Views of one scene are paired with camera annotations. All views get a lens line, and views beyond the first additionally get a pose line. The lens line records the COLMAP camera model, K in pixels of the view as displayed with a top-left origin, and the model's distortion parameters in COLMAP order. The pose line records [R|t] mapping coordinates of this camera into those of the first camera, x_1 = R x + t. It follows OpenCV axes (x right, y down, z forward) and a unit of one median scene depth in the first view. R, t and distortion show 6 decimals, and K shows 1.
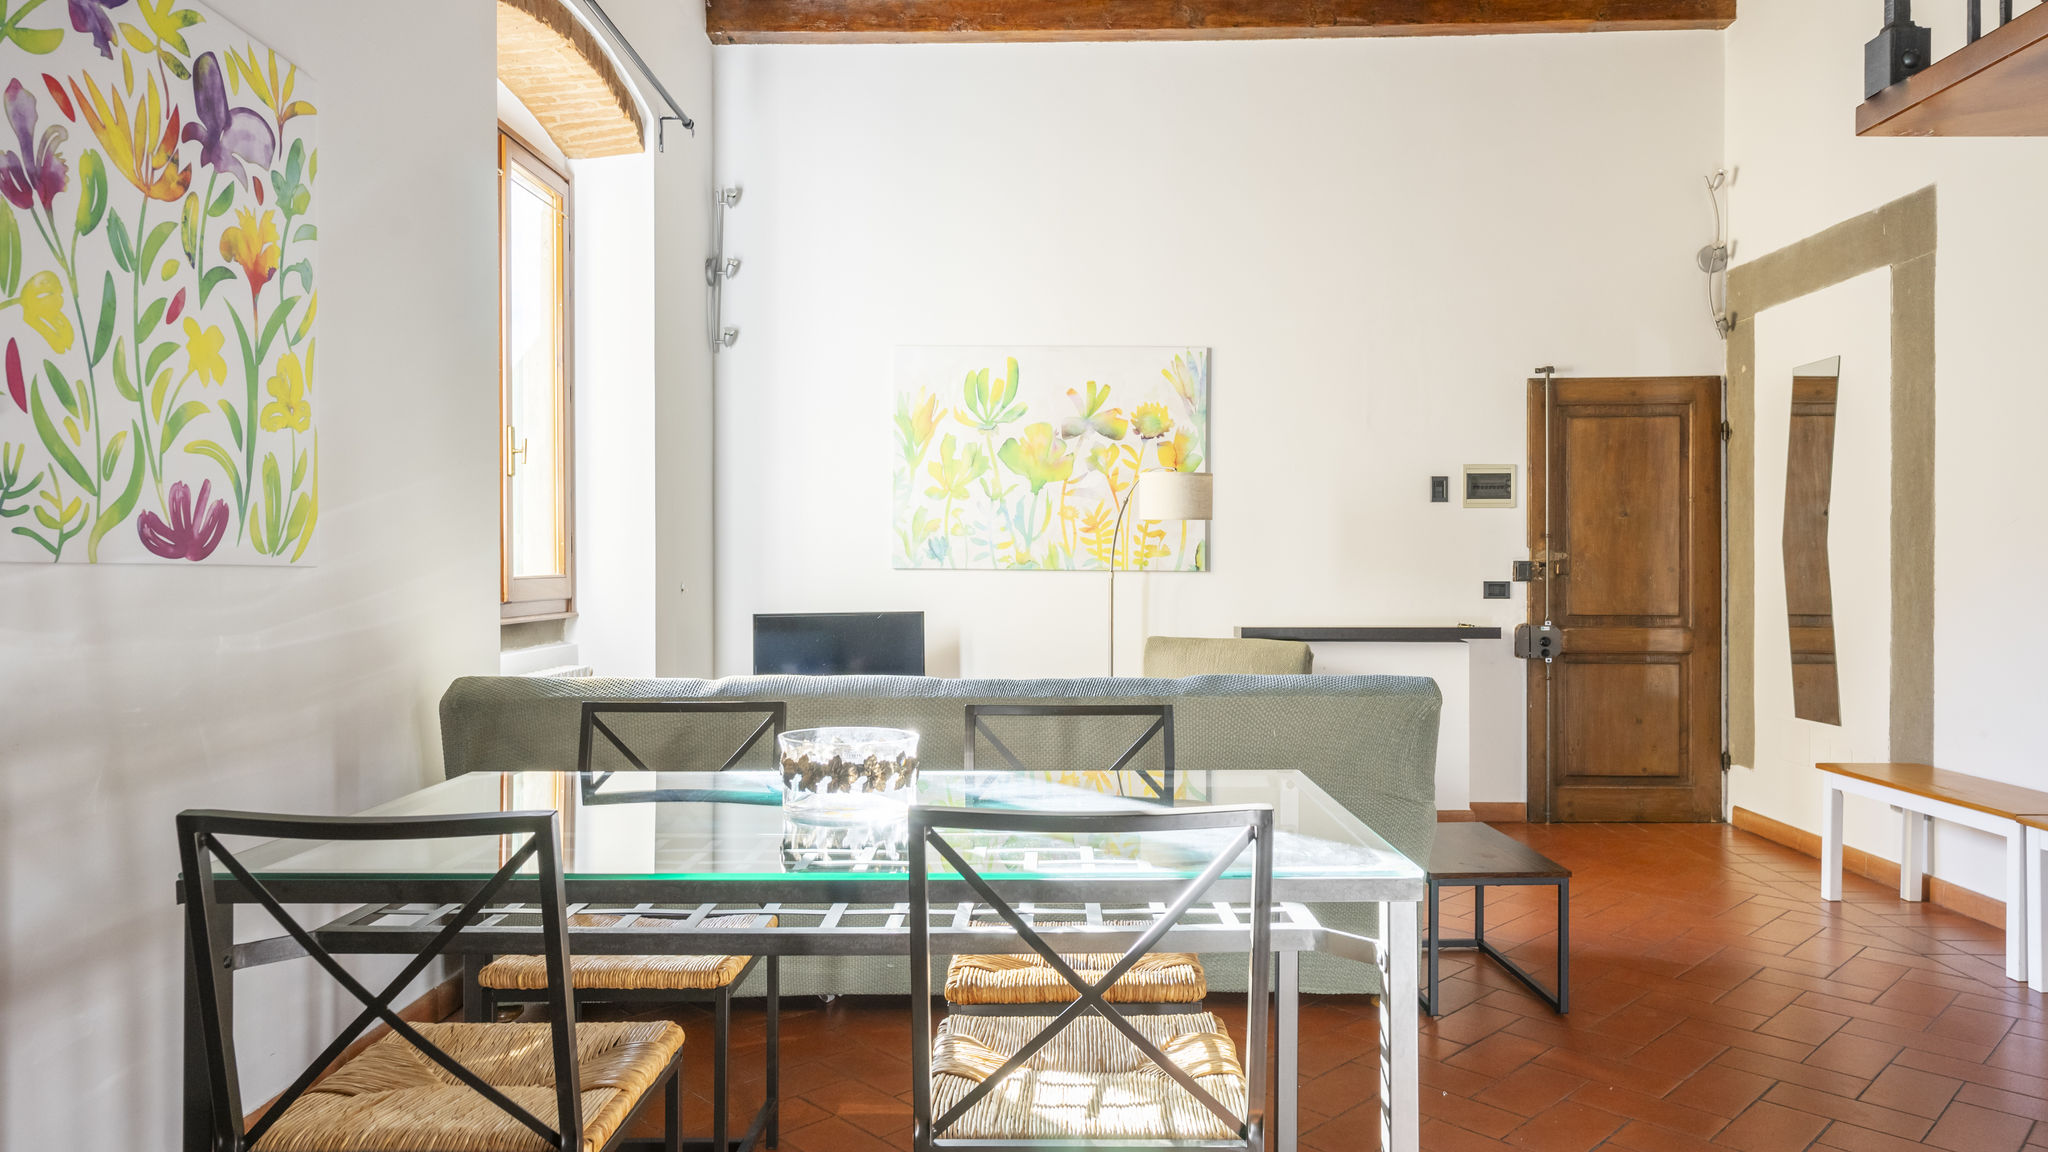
lens RADIAL K [[1278.8, 0, 1066.0], [0, 1278.8, 573.0], [0, 0, 1]] dist [0.000972, 0.016875]
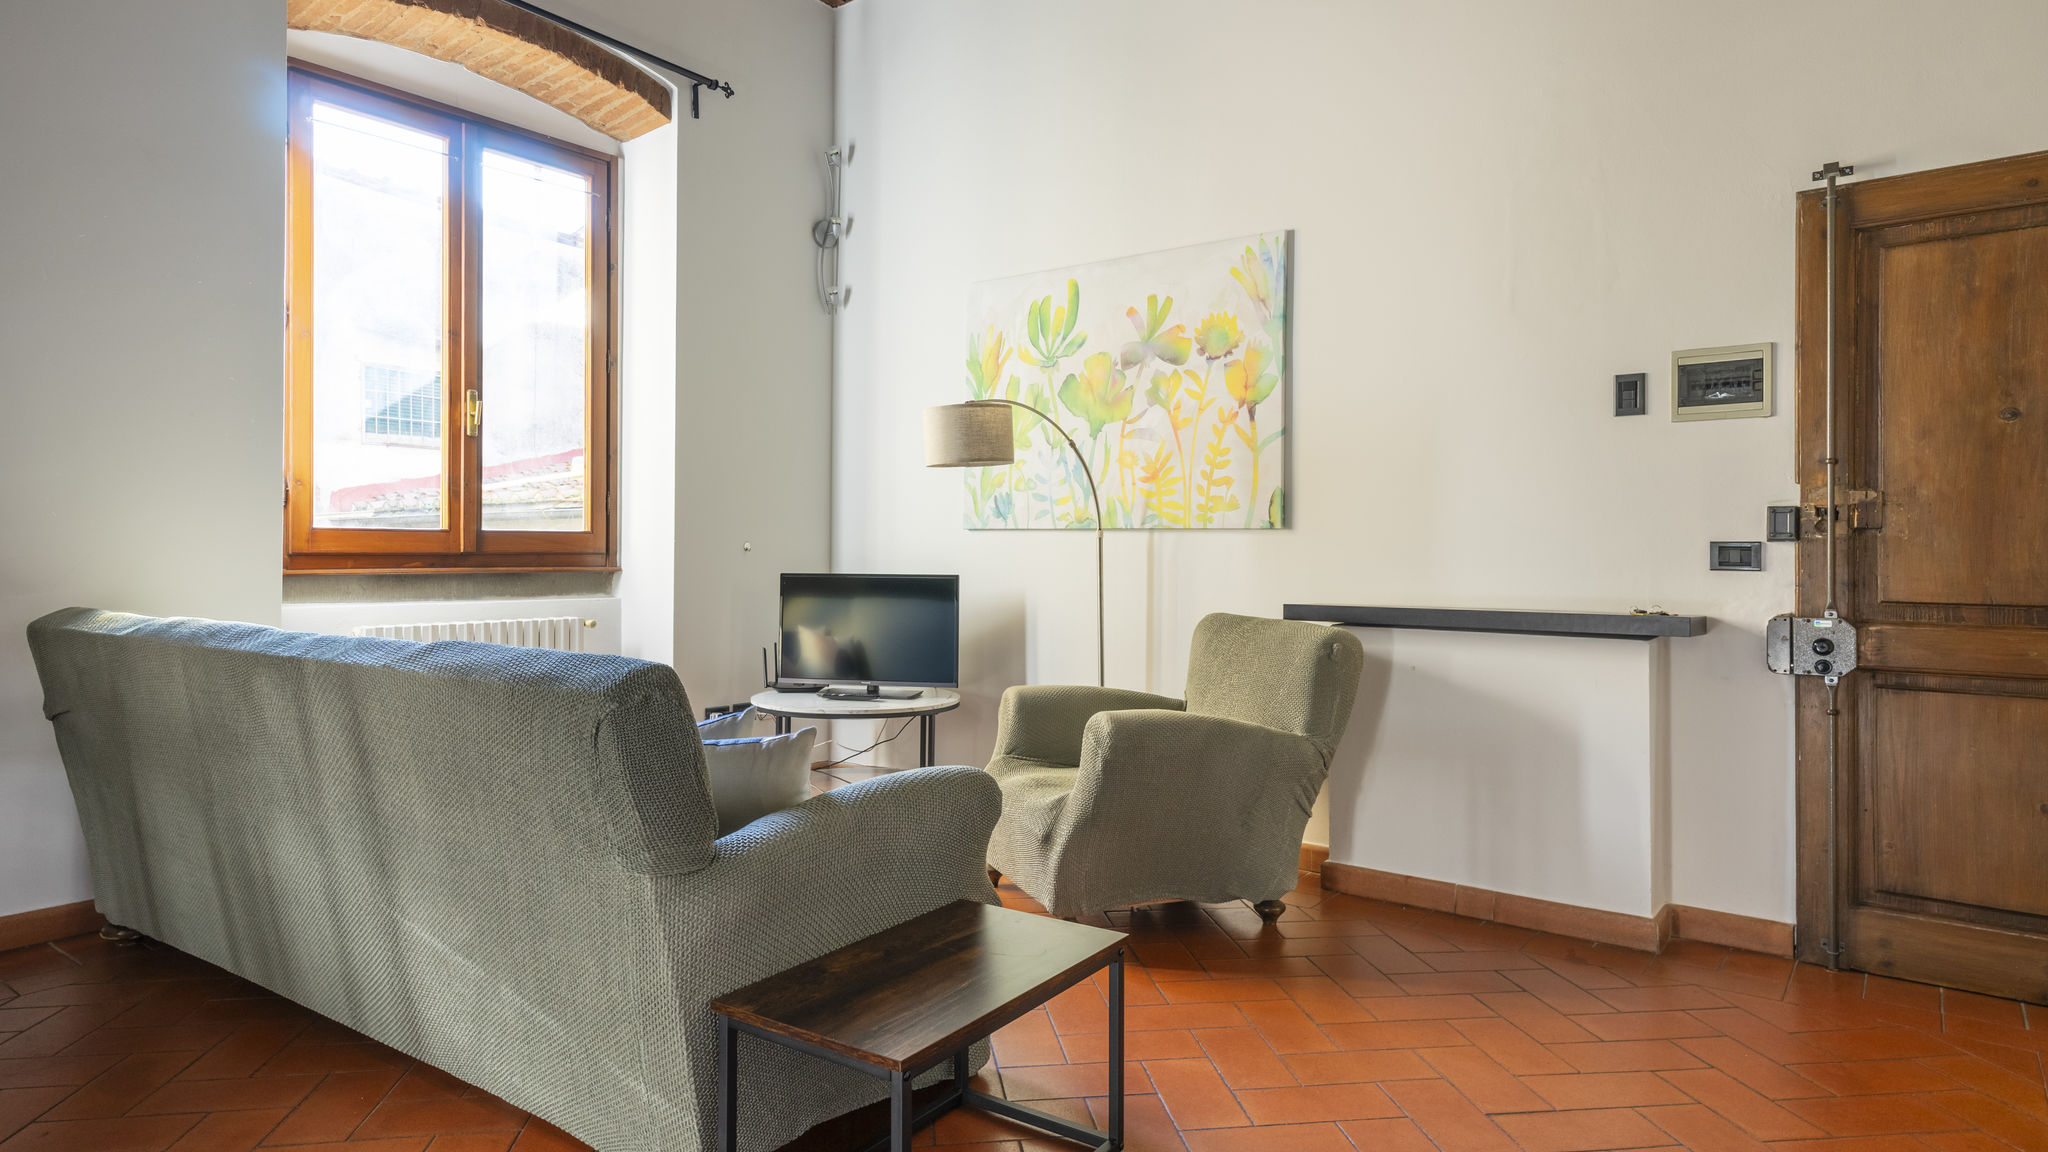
lens RADIAL K [[1178.6, 0, 1037.8], [0, 1178.6, 541.0], [0, 0, 1]] dist [0.014138, -0.000862]
pose [[0.801081, -0.003124, -0.598548, 0.409726], [-0.008568, 0.999824, -0.016687, 0.018246], [0.598495, 0.018496, 0.800913, 0.366745]]
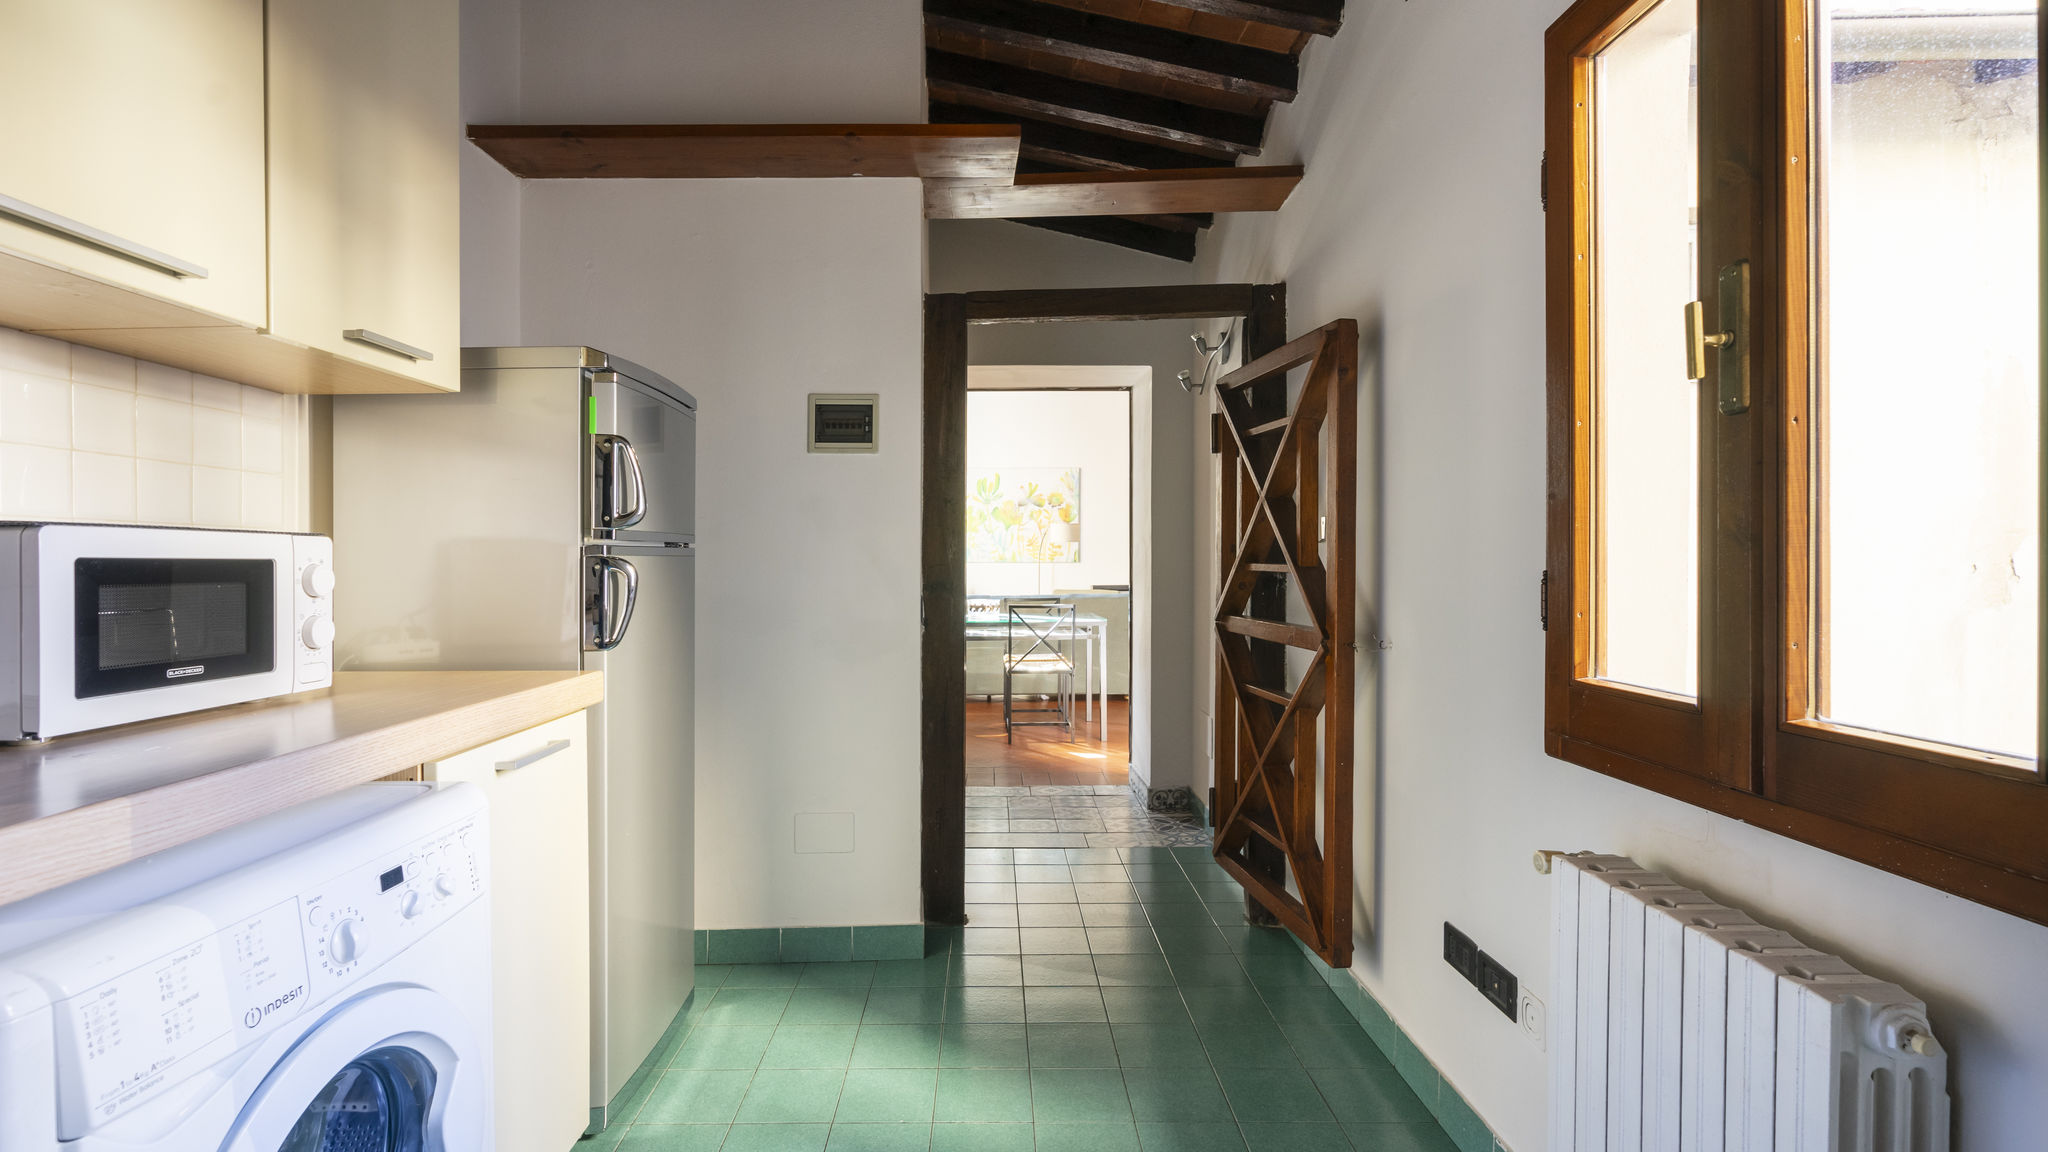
lens RADIAL K [[1192.2, 0, 1018.0], [0, 1192.2, 578.1], [0, 0, 1]] dist [0.000292, -0.000030]
pose [[0.999144, -0.008813, 0.040430, -0.094272], [0.008882, 0.999959, -0.001522, 0.030399], [-0.040415, 0.001880, 0.999181, -1.216522]]
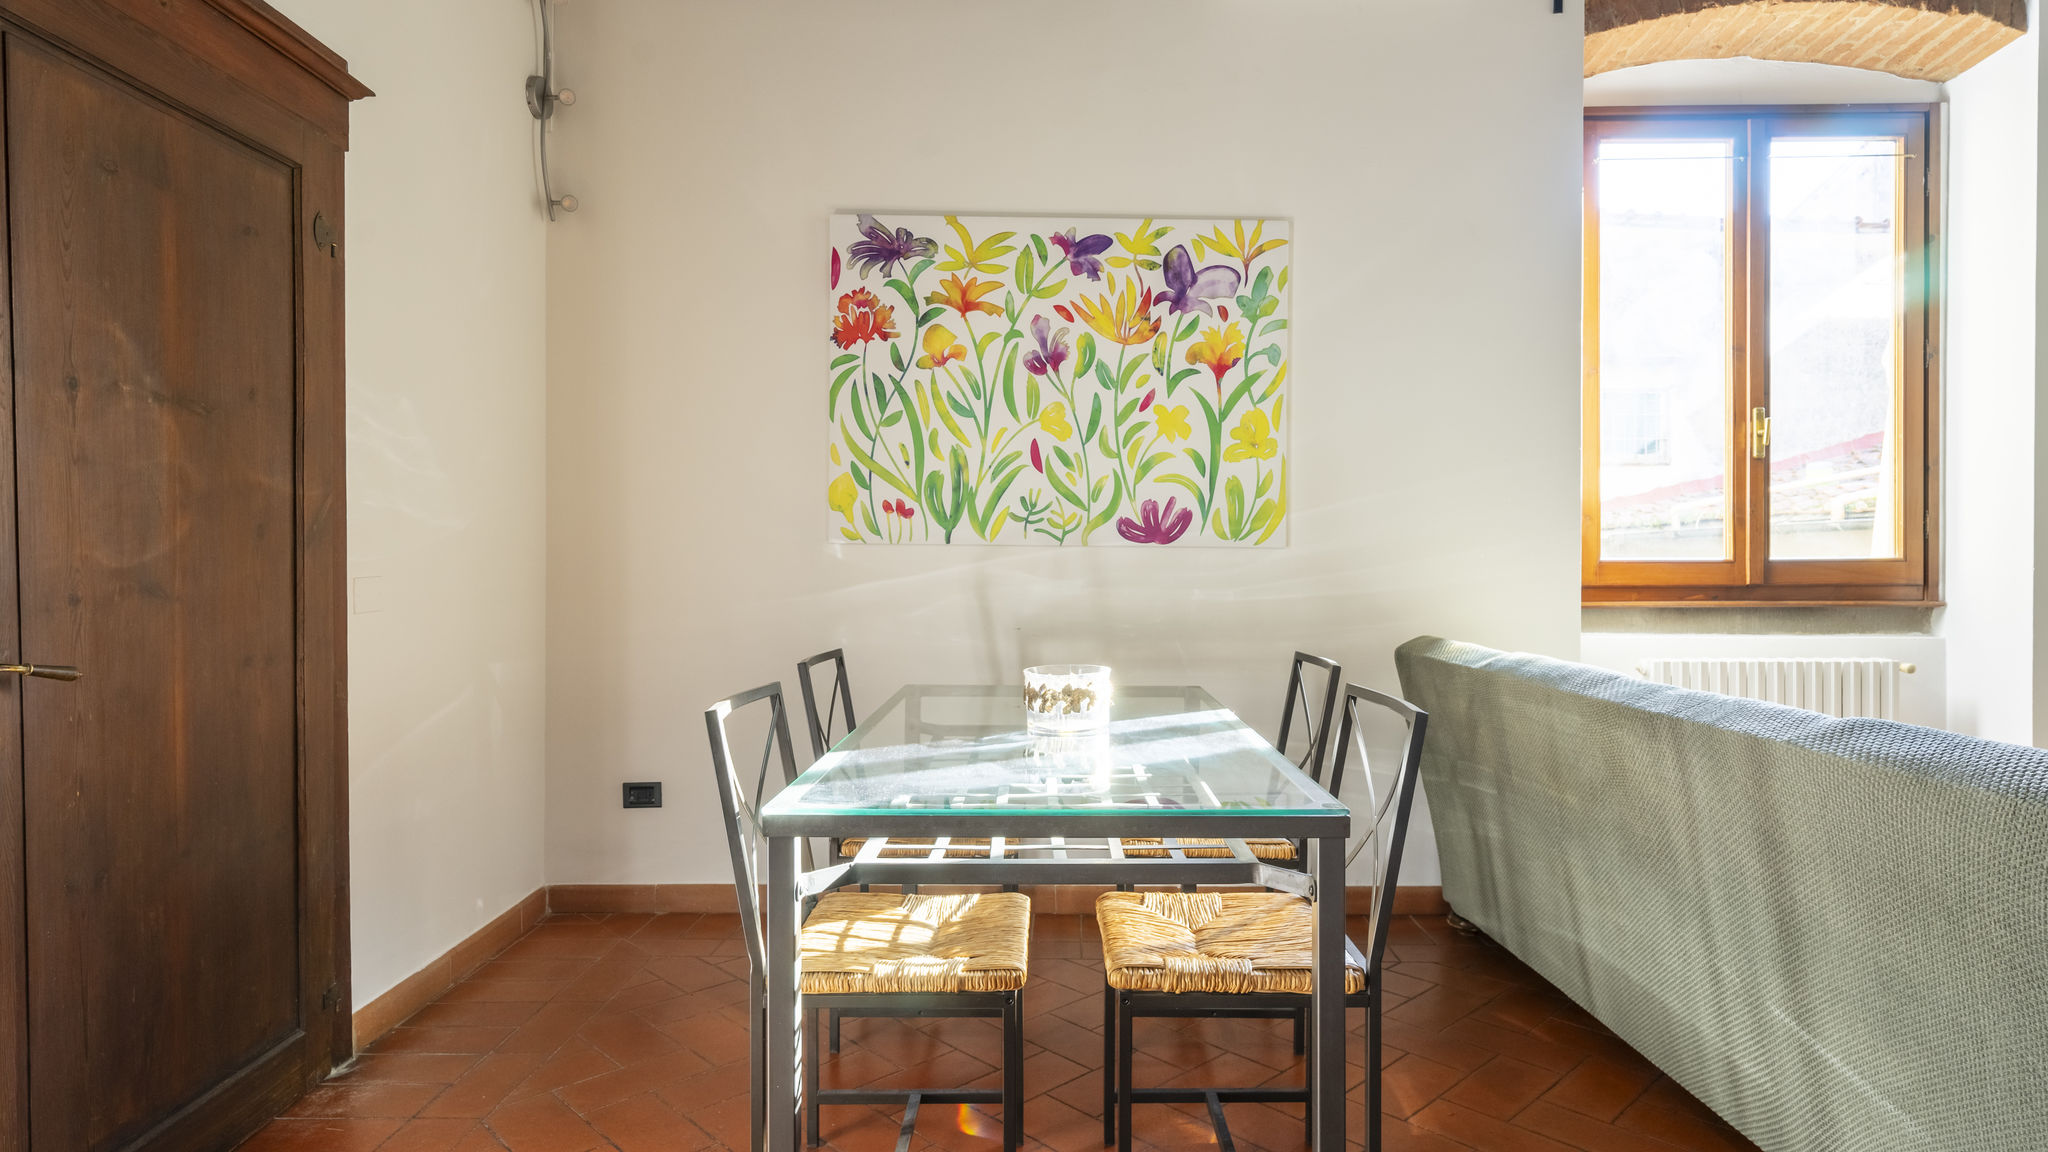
lens RADIAL K [[1136.2, 0, 1038.7], [0, 1136.2, 568.6], [0, 0, 1]] dist [0.001599, 0.001774]
pose [[-0.014336, 0.007202, -0.999871, 0.342481], [-0.007710, 0.999944, 0.007313, 0.005286], [0.999868, 0.007814, -0.014279, 0.341713]]
